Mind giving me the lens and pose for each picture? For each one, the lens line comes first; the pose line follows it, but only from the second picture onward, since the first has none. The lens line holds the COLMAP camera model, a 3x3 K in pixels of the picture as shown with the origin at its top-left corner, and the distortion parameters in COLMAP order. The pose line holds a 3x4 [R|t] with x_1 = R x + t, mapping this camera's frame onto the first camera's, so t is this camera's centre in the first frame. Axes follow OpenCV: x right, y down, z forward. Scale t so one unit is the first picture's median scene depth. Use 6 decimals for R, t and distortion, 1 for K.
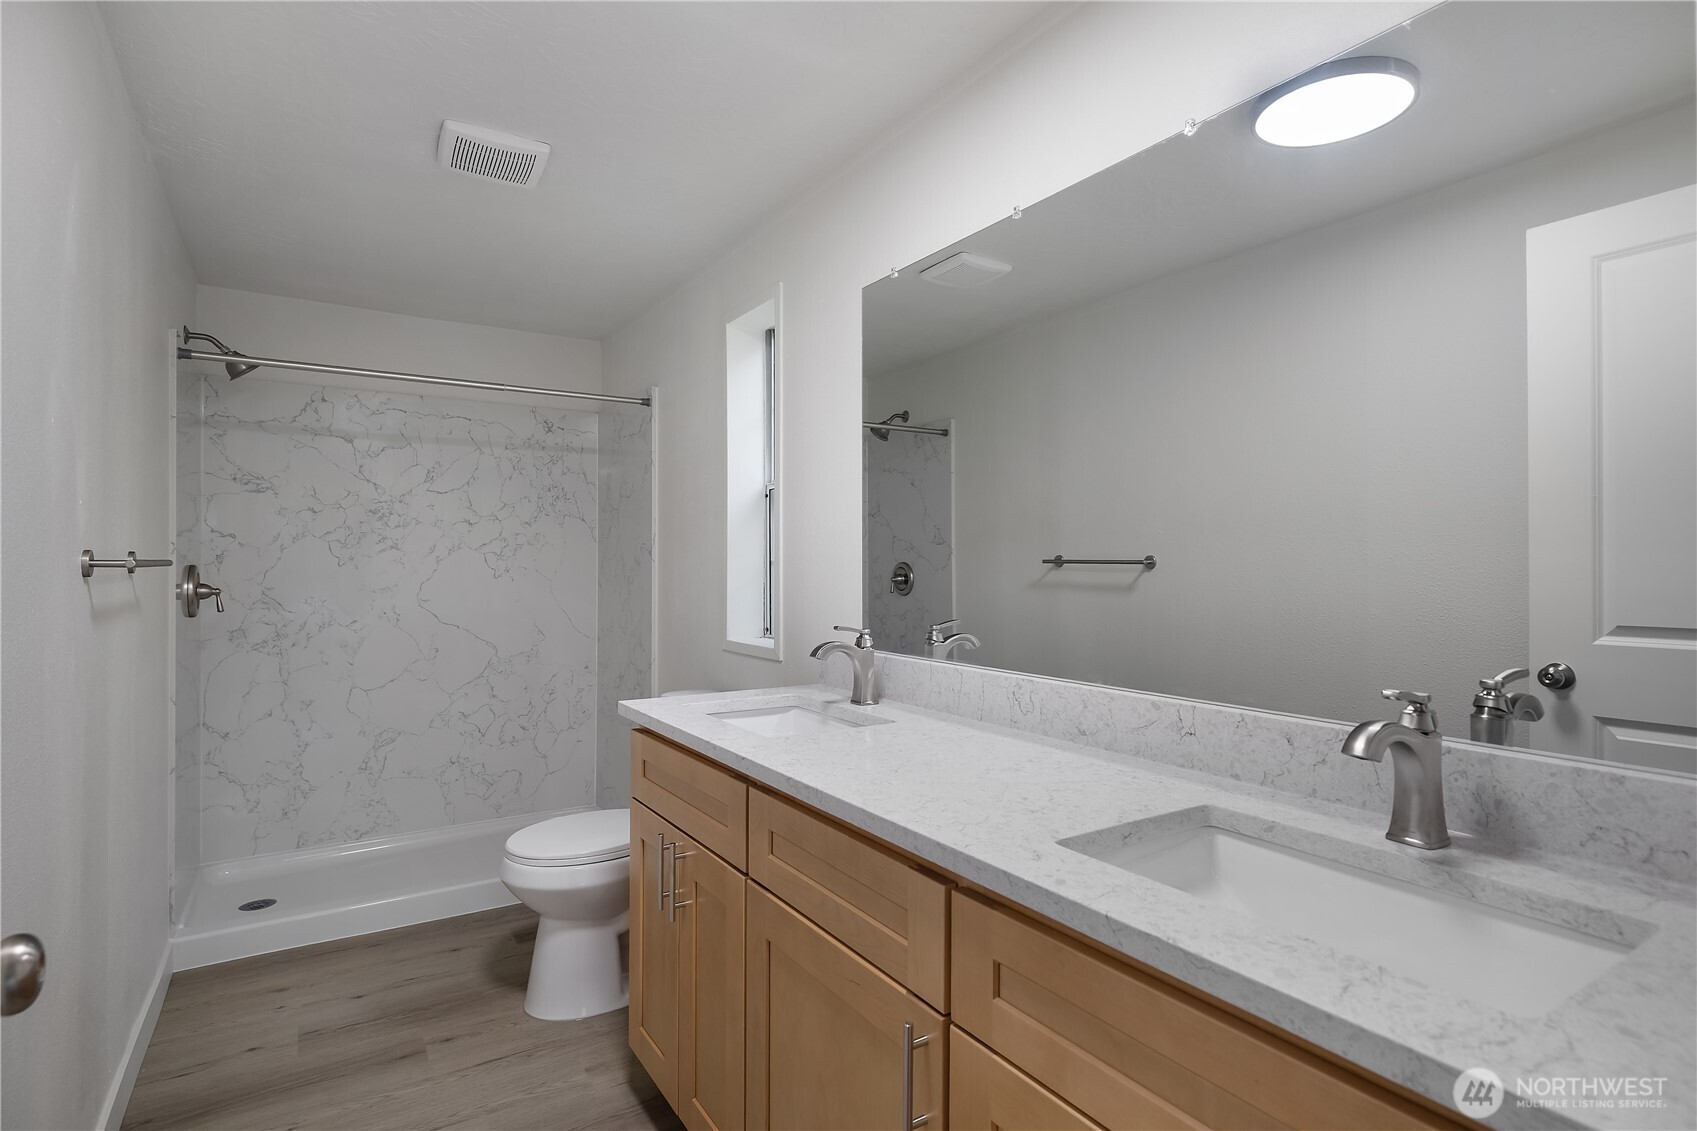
lens RADIAL K [[857.1, 0, 848.5], [0, 857.1, 565.5], [0, 0, 1]] dist [-0.001070, -0.000082]
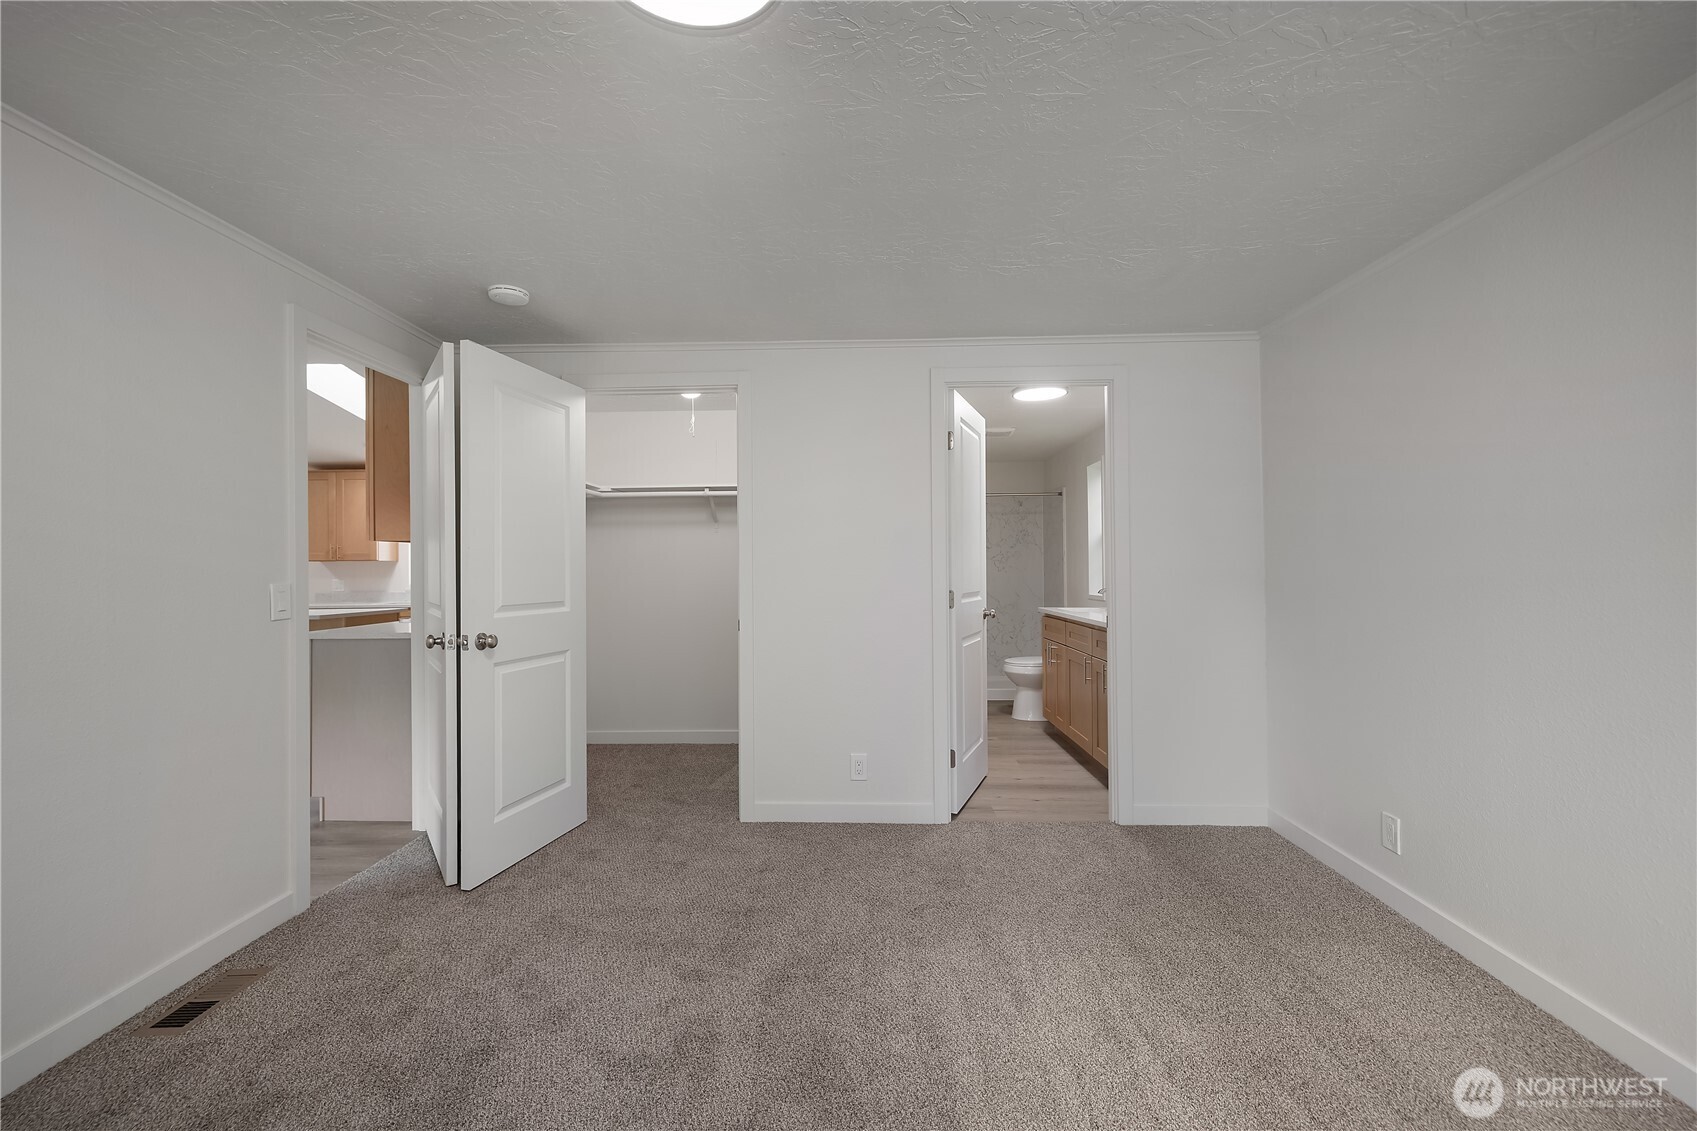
lens RADIAL K [[723.7, 0, 842.7], [0, 723.7, 564.8], [0, 0, 1]] dist [0.002078, -0.000082]
pose [[0.826957, -0.011614, -0.562146, 0.336575], [0.008790, 0.999932, -0.007728, 0.009108], [0.562197, 0.001450, 0.827002, -0.849027]]
